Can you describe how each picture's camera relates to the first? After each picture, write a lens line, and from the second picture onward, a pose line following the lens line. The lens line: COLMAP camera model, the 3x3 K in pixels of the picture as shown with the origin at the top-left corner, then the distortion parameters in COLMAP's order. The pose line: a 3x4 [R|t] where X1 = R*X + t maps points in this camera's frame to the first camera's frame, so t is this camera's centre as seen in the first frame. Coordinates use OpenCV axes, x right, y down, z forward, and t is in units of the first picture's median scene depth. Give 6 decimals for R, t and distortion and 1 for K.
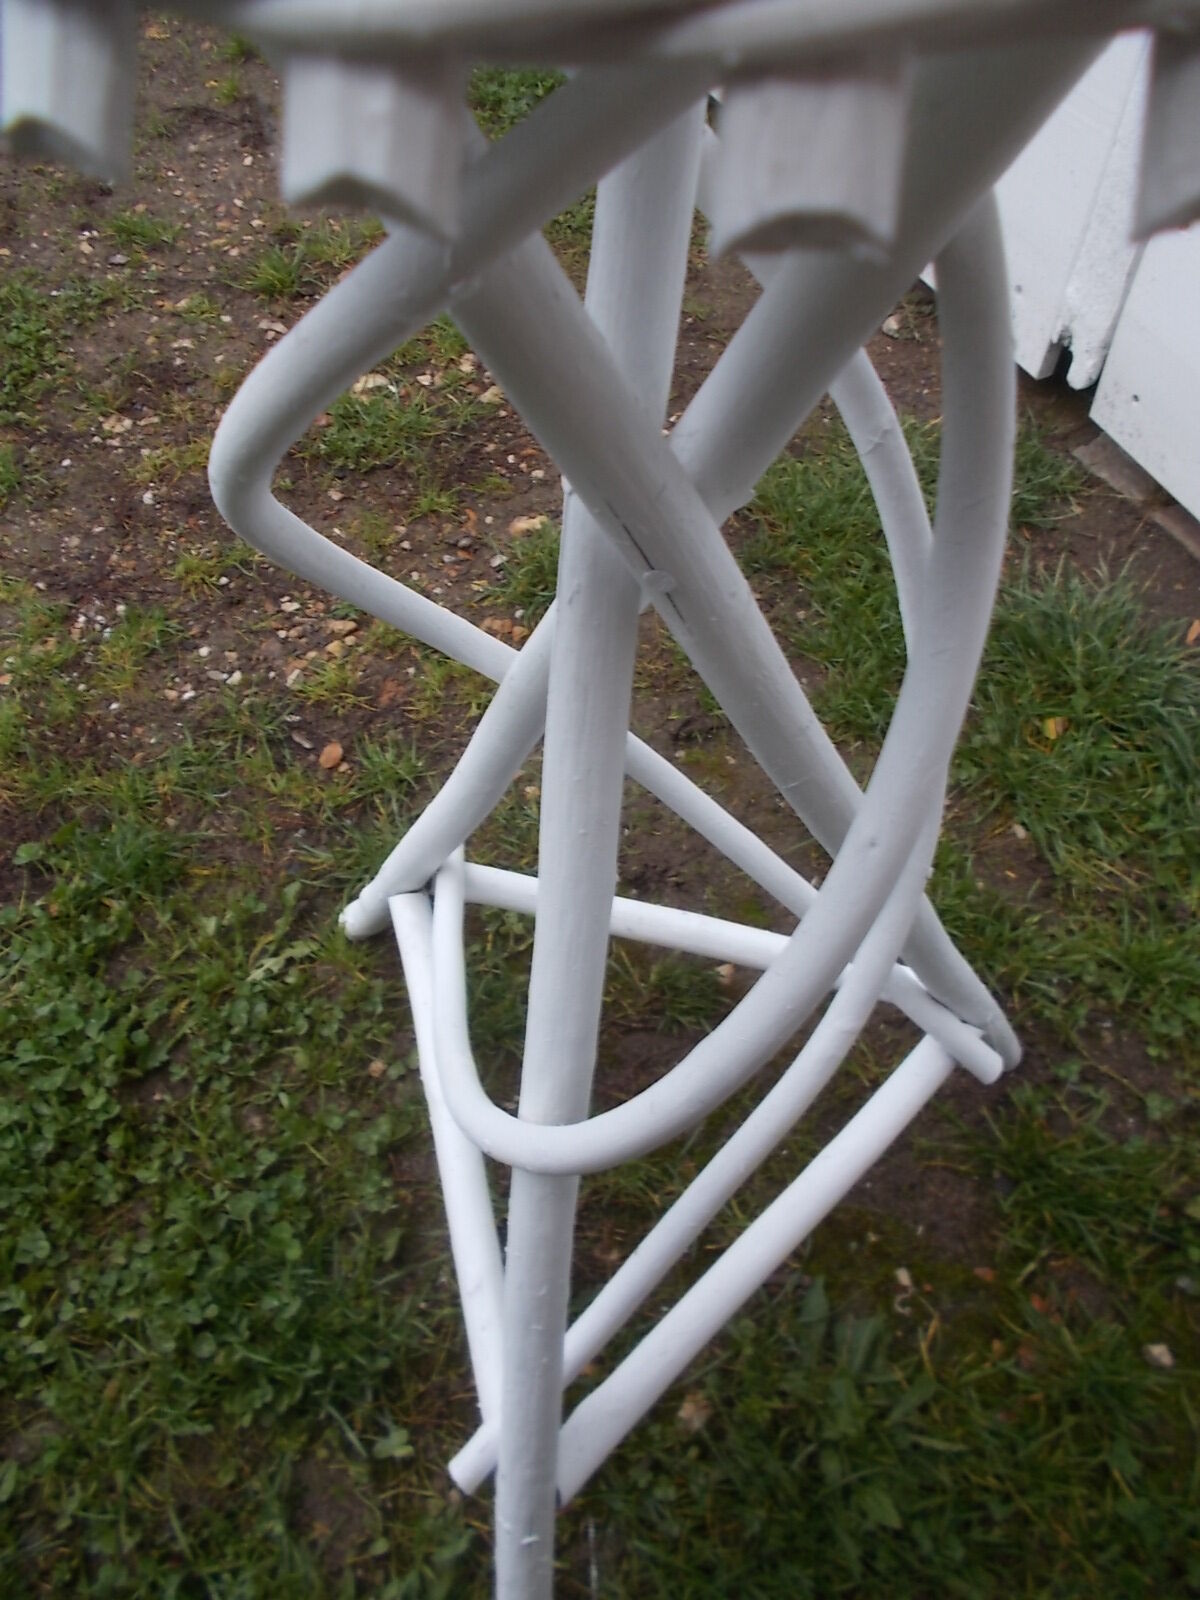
lens RADIAL K [[1225.0, 0, 608.7], [0, 1225.0, 798.7], [0, 0, 1]] dist [0.003503, -0.005793]
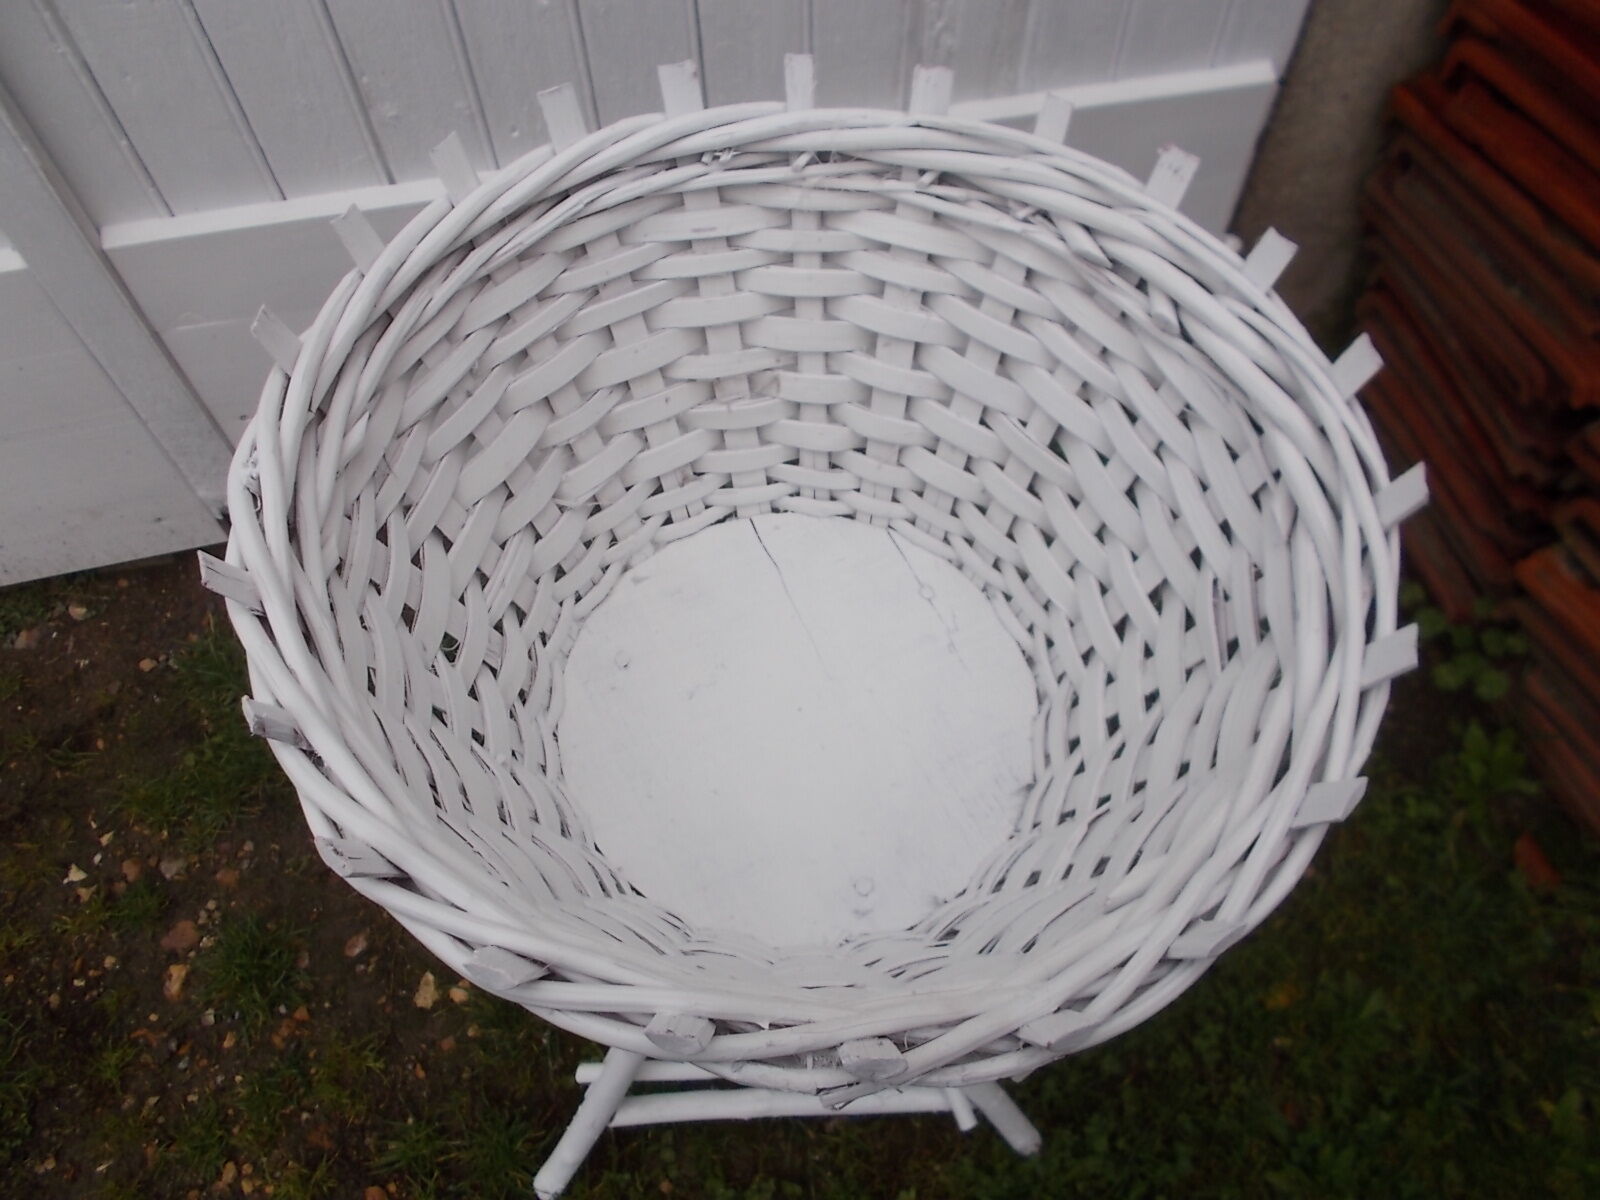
lens RADIAL K [[1236.0, 0, 806.4], [0, 1236.0, 580.8], [0, 0, 1]] dist [-0.013409, -0.004323]
pose [[0.203469, -0.838747, 0.505078, -0.214087], [0.789896, 0.445432, 0.421492, -0.419126], [-0.578503, 0.313198, 0.753154, -0.288634]]
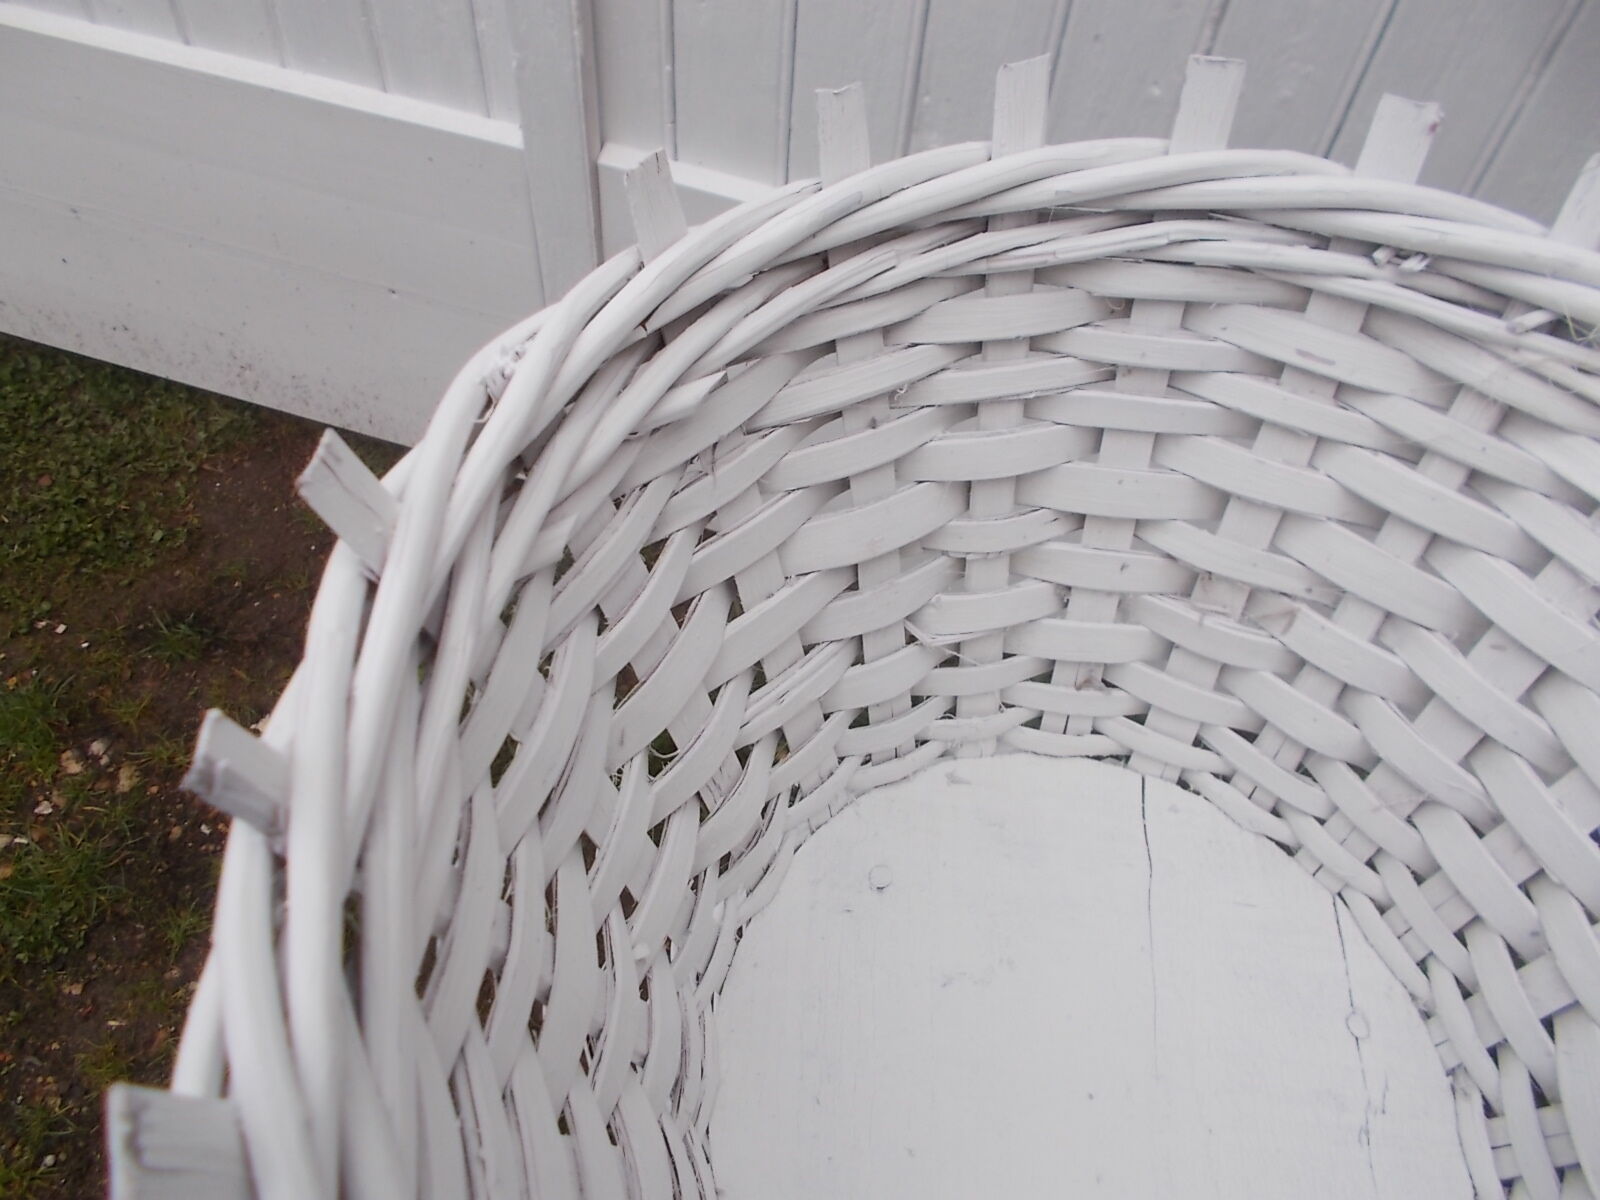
lens RADIAL K [[1225.0, 0, 795.4], [0, 1225.0, 587.7], [0, 0, 1]] dist [0.003503, -0.005793]
pose [[0.679700, -0.562270, 0.471020, -0.123777], [0.550585, 0.815396, 0.178847, -0.386142], [-0.484628, 0.137774, 0.863802, -0.132201]]
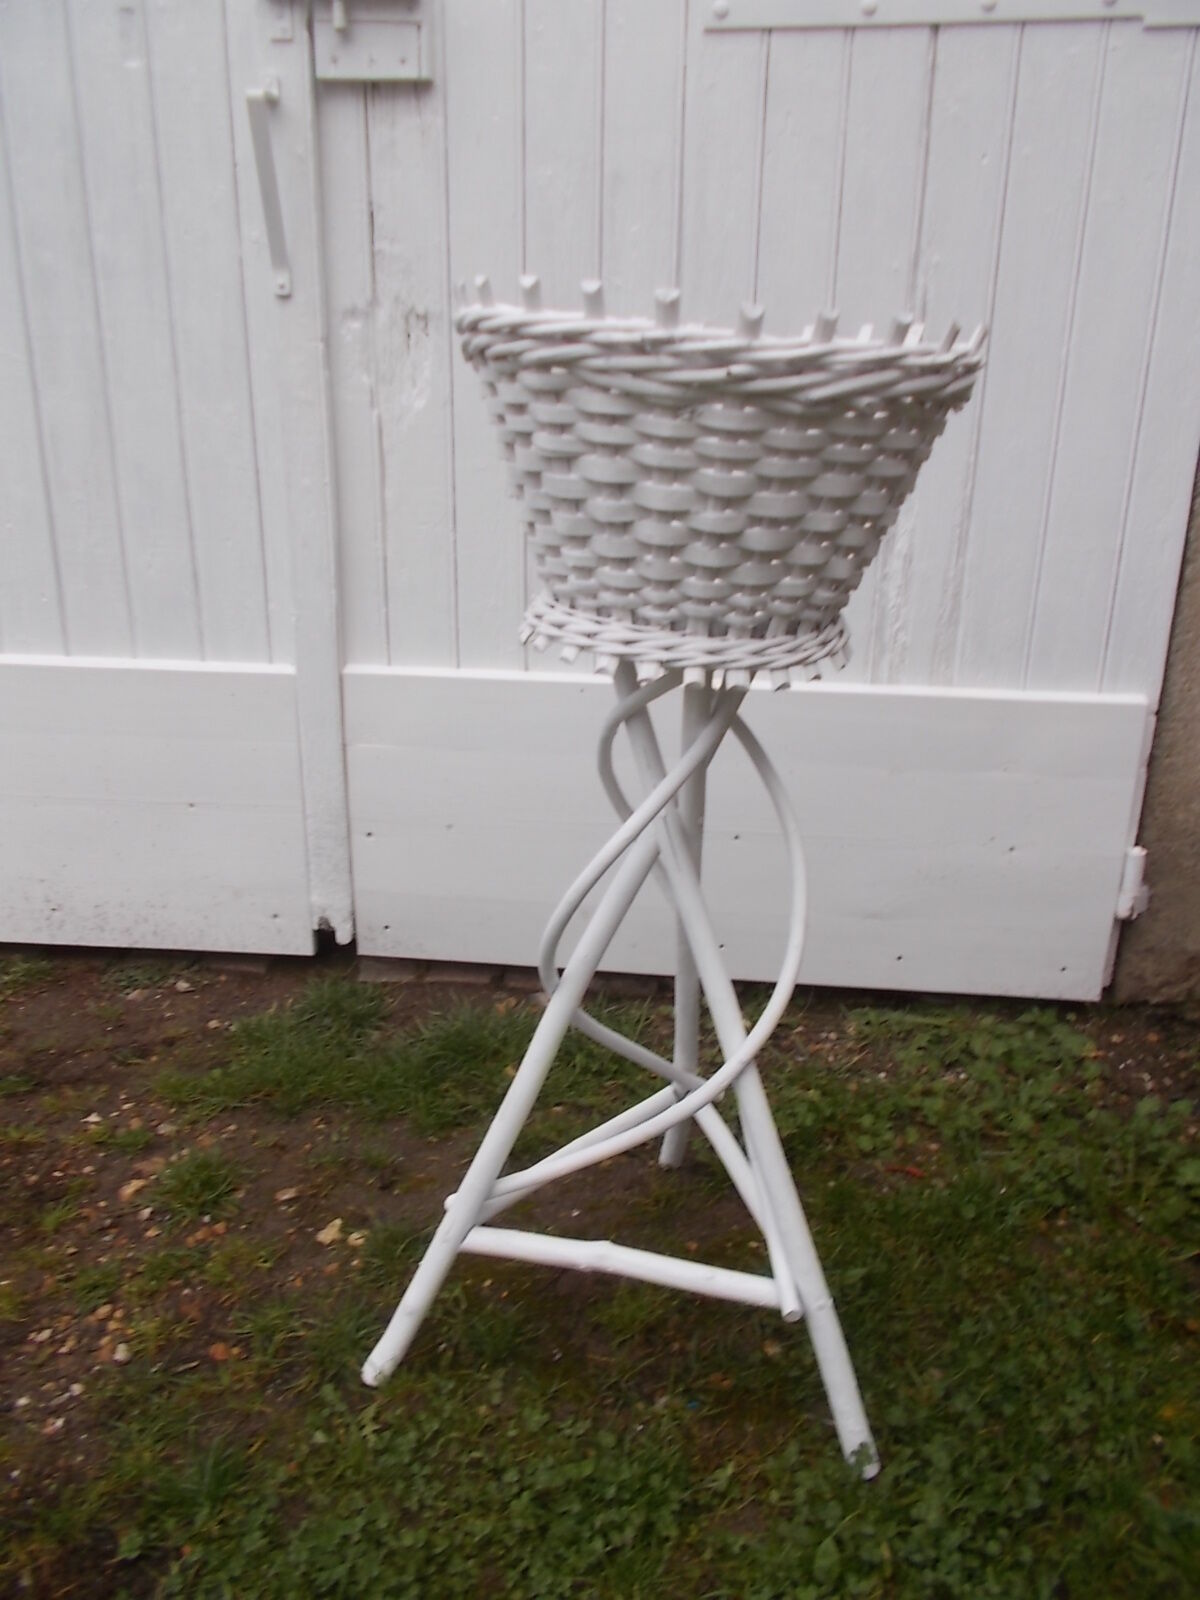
lens RADIAL K [[1253.8, 0, 617.7], [0, 1253.8, 776.3], [0, 0, 1]] dist [0.002036, 0.006559]
pose [[0.469385, -0.268388, 0.841217, -0.833755], [0.695398, 0.699459, -0.164859, 0.041177], [-0.544150, 0.662363, 0.514952, -0.224159]]
